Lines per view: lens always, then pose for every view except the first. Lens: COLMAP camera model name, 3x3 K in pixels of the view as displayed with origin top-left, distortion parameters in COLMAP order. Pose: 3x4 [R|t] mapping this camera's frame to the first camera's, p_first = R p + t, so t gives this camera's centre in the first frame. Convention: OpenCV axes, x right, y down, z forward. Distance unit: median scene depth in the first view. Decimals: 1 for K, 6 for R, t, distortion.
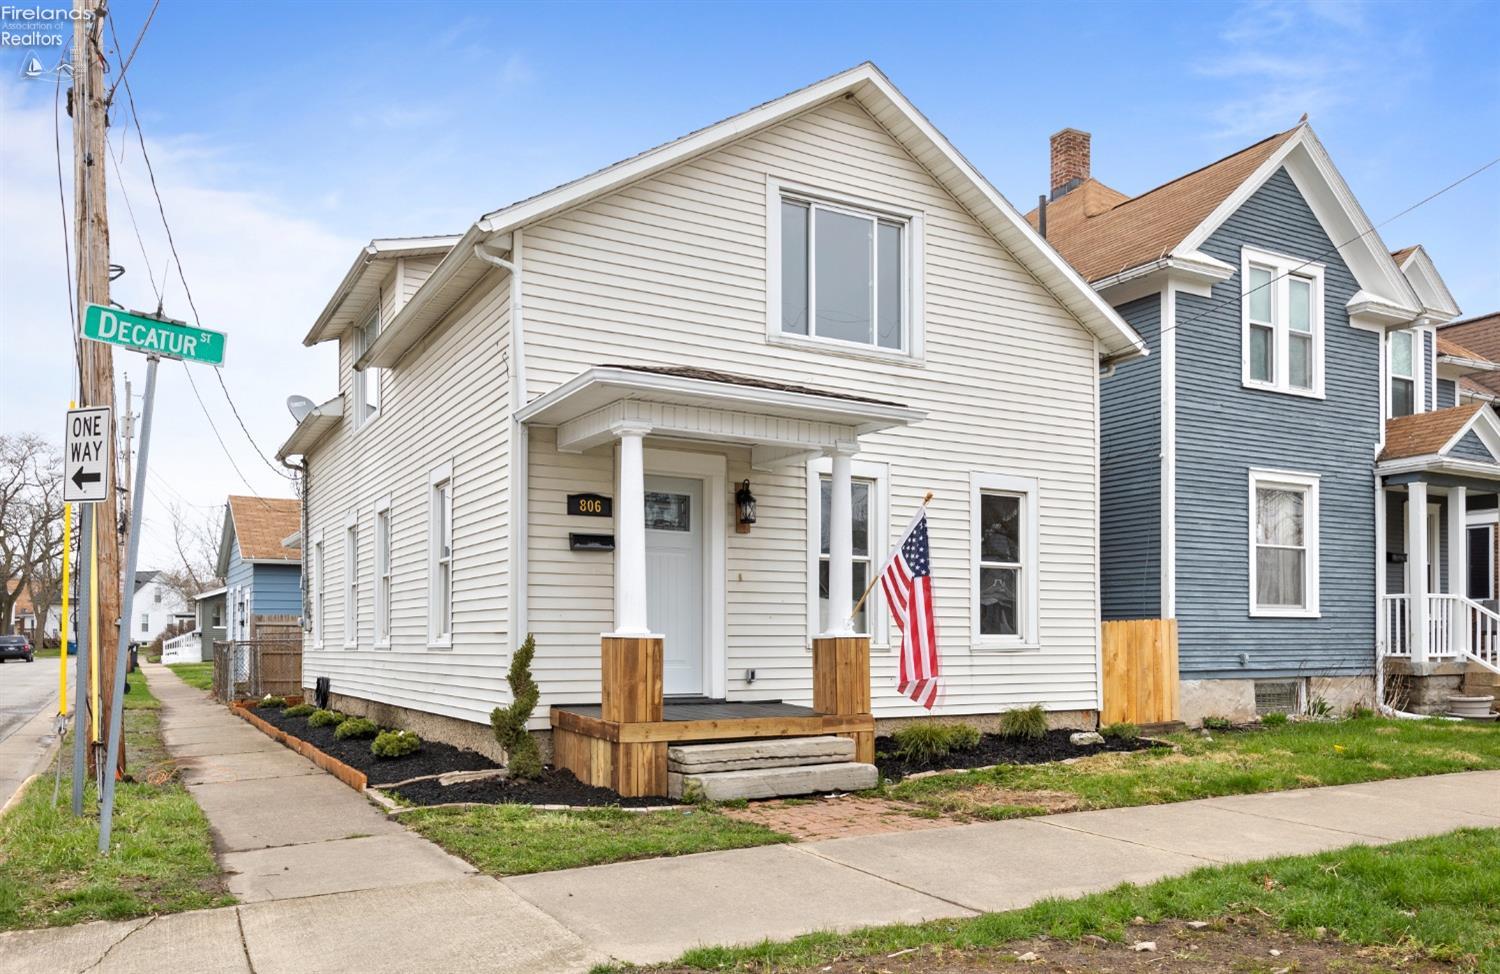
lens RADIAL K [[1118.4, 0, 750.0], [0, 1118.4, 487.0], [0, 0, 1]] dist [-0.001007, -0.000097]
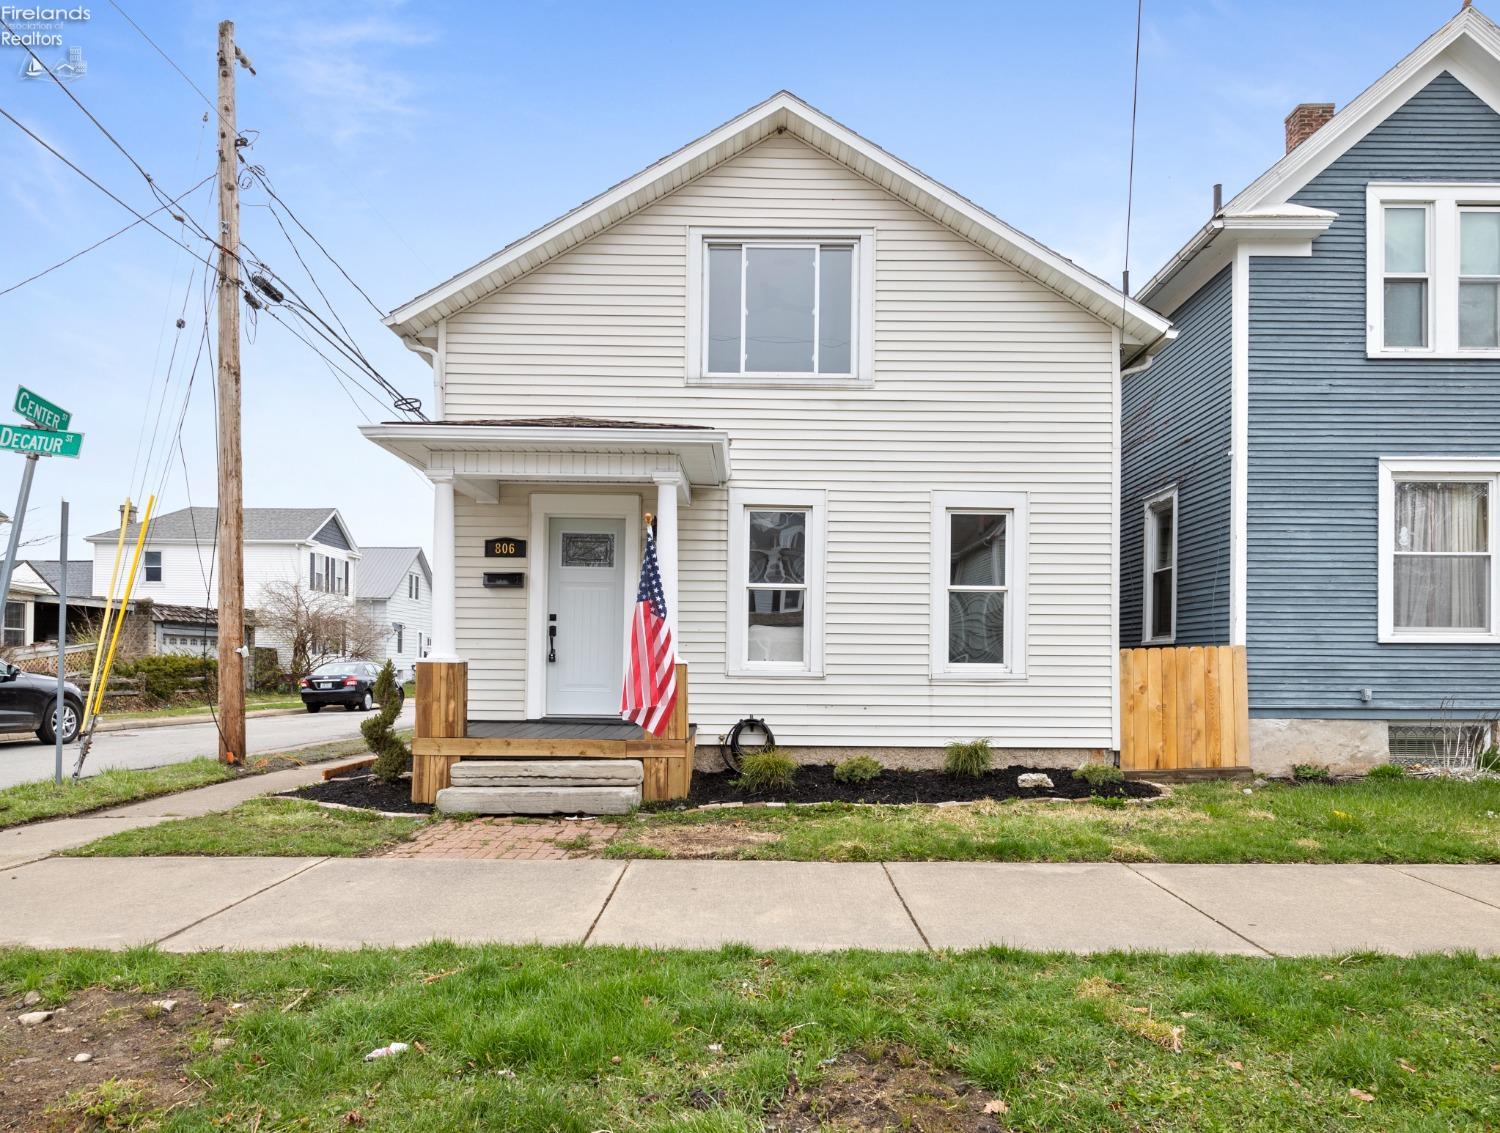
lens RADIAL K [[915.1, 0, 751.2], [0, 915.1, 560.3], [0, 0, 1]] dist [-0.008962, -0.001599]
pose [[0.872417, -0.050021, -0.486195, 0.440505], [0.058088, 0.998310, 0.001525, 0.034947], [0.485297, -0.029572, 0.873849, 0.249991]]
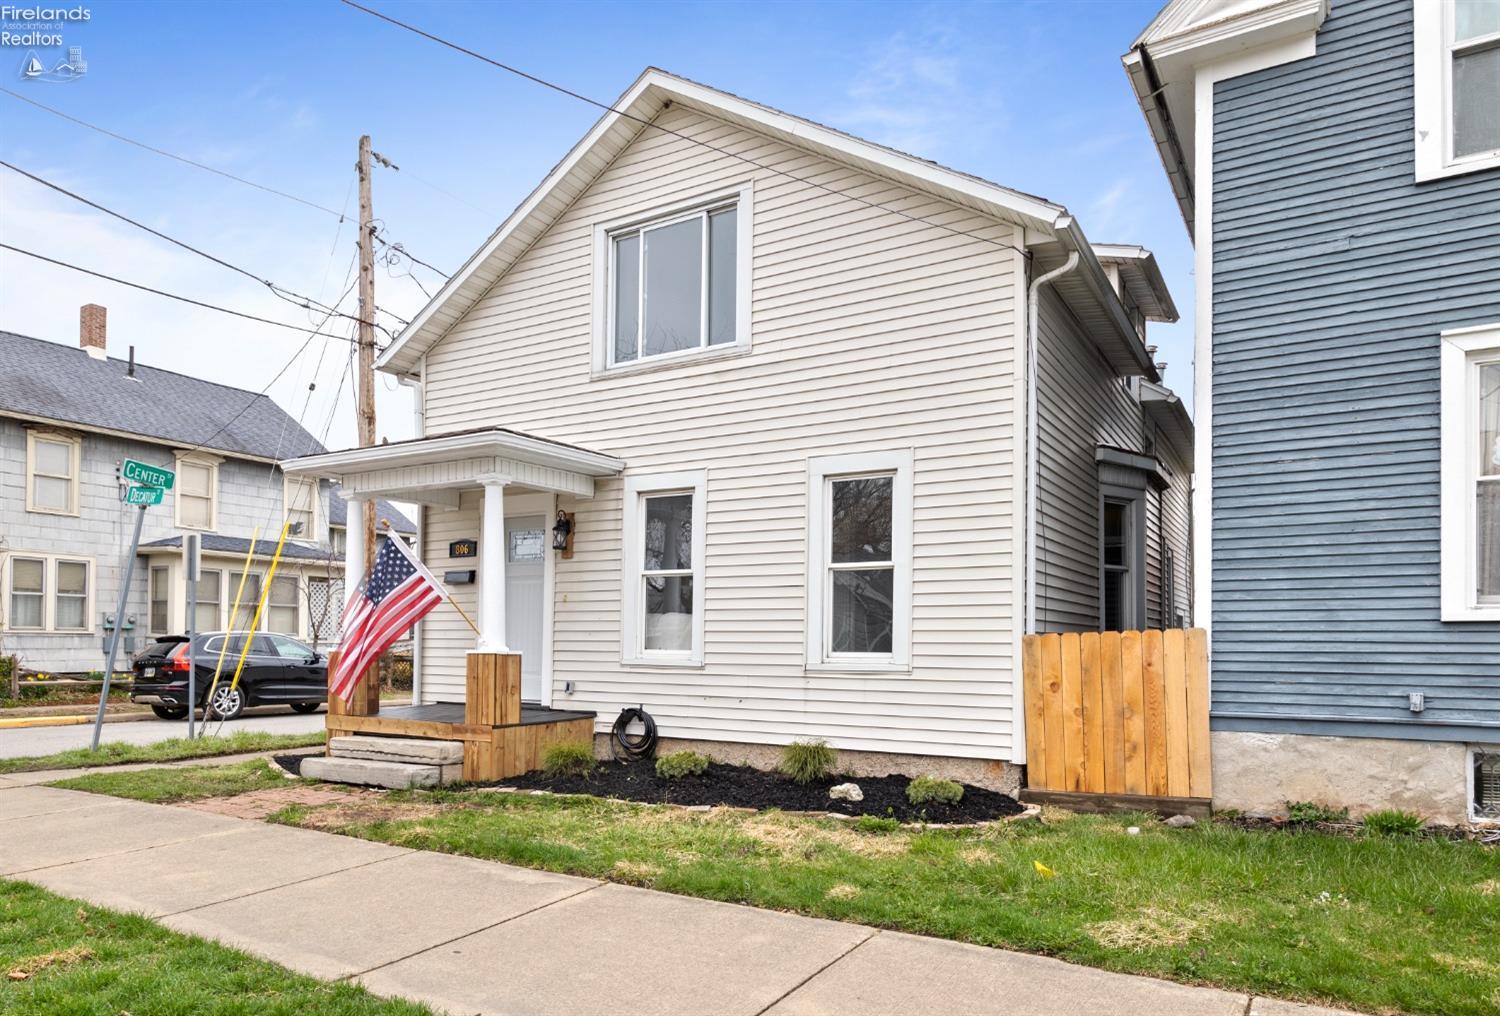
lens RADIAL K [[957.2, 0, 695.3], [0, 957.2, 527.2], [0, 0, 1]] dist [-0.007179, 0.000513]
pose [[0.480269, -0.104052, -0.870928, 0.785093], [0.112002, 0.992085, -0.056764, 0.069702], [0.869941, -0.070283, 0.488122, 0.575981]]
